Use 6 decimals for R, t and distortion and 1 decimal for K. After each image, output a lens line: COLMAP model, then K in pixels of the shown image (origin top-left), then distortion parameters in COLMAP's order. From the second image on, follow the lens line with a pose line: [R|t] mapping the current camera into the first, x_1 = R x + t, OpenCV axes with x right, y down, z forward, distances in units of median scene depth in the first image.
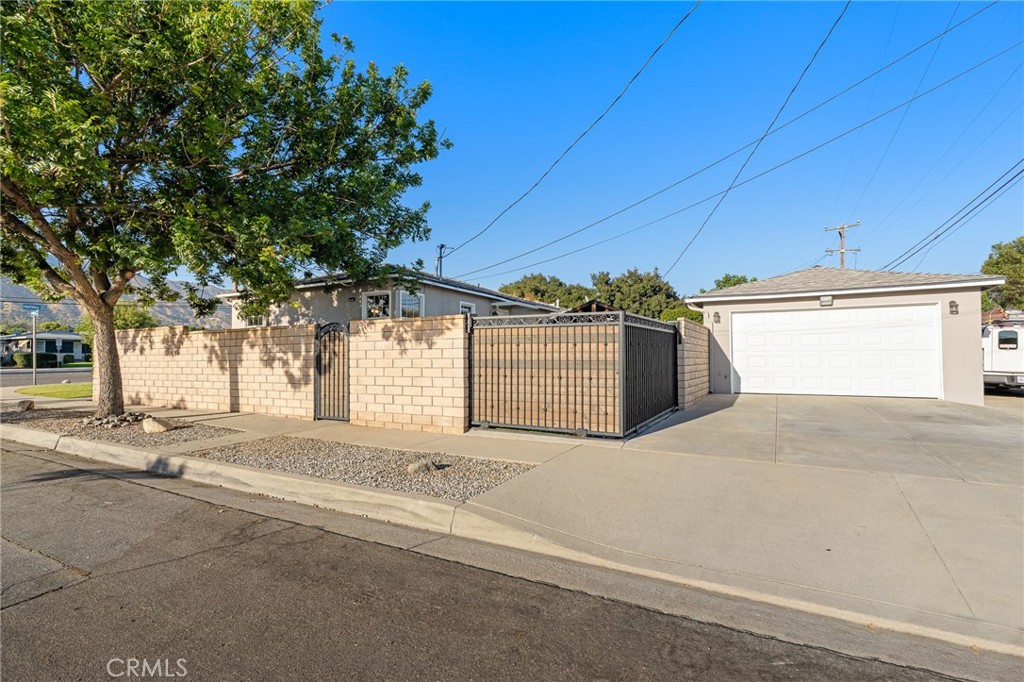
lens RADIAL K [[490.3, 0, 510.9], [0, 490.3, 346.5], [0, 0, 1]] dist [0.000112, 0.000001]
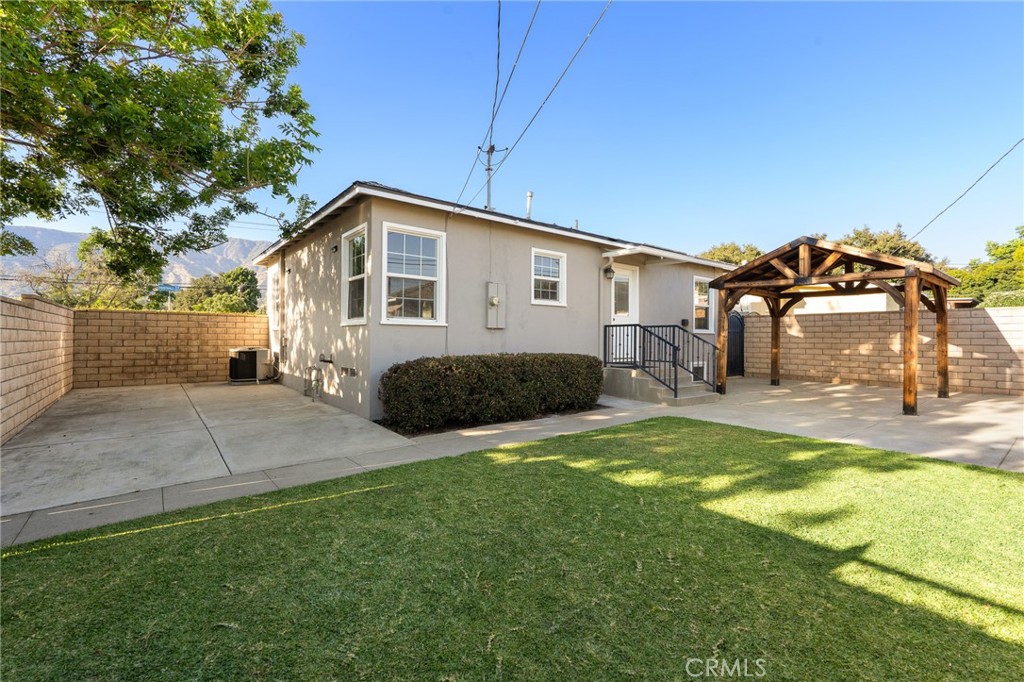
lens RADIAL K [[455.7, 0, 508.3], [0, 455.7, 332.6], [0, 0, 1]] dist [-0.003690, -0.000227]
pose [[0.918279, 0.004674, -0.395905, 0.073216], [0.001487, 0.999883, 0.015253, -0.002811], [0.395930, -0.014595, 0.918165, 0.457941]]
